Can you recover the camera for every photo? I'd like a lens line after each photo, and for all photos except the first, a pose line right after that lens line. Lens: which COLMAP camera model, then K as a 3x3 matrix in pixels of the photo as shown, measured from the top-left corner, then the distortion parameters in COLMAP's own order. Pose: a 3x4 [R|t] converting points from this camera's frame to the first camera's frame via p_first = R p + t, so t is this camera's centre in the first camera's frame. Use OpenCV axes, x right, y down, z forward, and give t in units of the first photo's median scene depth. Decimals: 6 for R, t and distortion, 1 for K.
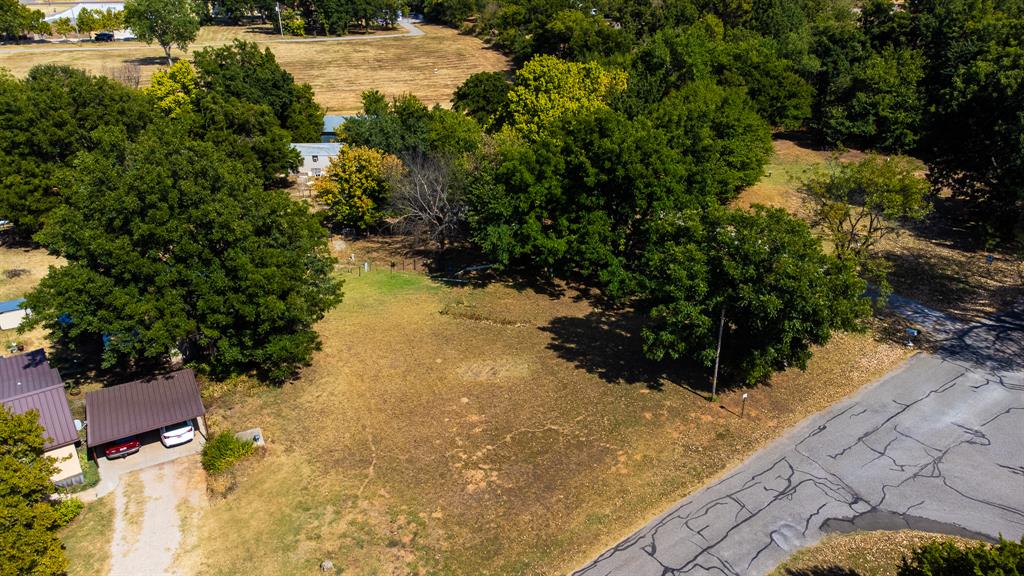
lens RADIAL K [[756.0, 0, 514.2], [0, 756.0, 291.5], [0, 0, 1]] dist [0.028958, 0.036726]
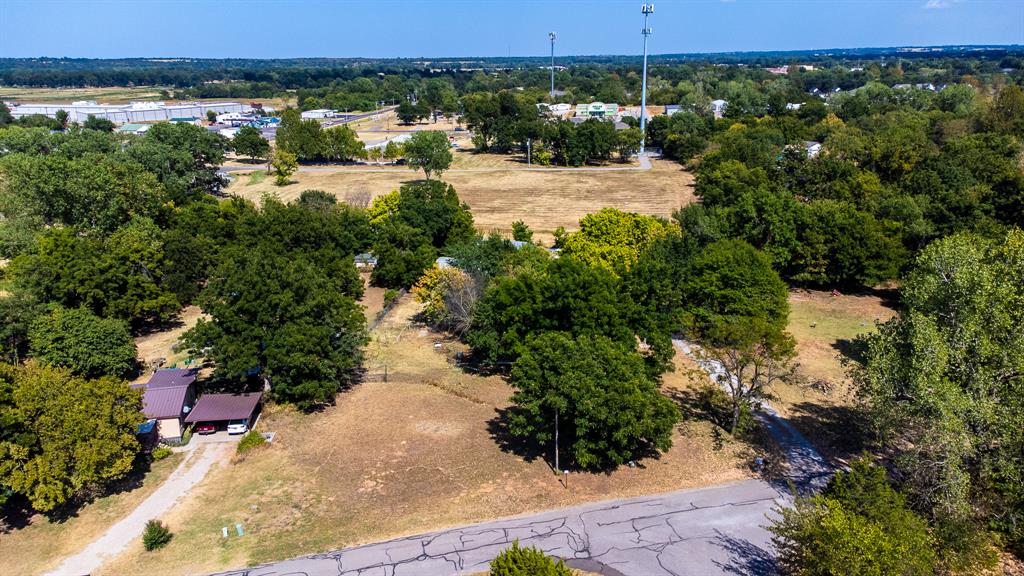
lens RADIAL K [[759.5, 0, 512.0], [0, 759.5, 288.0], [0, 0, 1]] dist [0.036958, 0.009261]
pose [[0.920576, 0.108037, -0.375324, 0.602513], [-0.162942, 0.979593, -0.117679, -0.010208], [0.354951, 0.169488, 0.919393, -0.314359]]
